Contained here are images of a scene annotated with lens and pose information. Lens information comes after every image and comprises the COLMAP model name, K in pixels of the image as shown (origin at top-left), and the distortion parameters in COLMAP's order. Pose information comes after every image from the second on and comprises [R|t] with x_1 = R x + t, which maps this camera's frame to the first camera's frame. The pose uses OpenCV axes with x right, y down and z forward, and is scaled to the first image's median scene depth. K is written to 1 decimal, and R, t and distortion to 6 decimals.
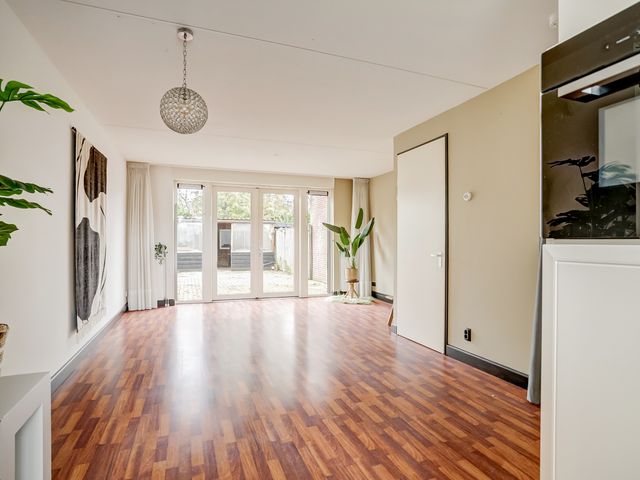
lens RADIAL K [[354.2, 0, 321.6], [0, 354.2, 242.5], [0, 0, 1]] dist [-0.027650, 0.002389]
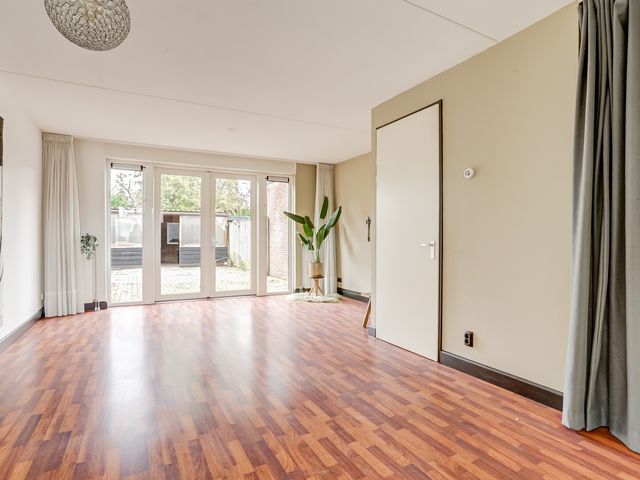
lens RADIAL K [[354.2, 0, 319.2], [0, 354.2, 238.8], [0, 0, 1]] dist [-0.027650, 0.002389]
pose [[0.992323, -0.000818, 0.123669, -0.024982], [0.000660, 0.999999, 0.001311, 0.014184], [-0.123670, -0.001219, 0.992323, 0.135269]]
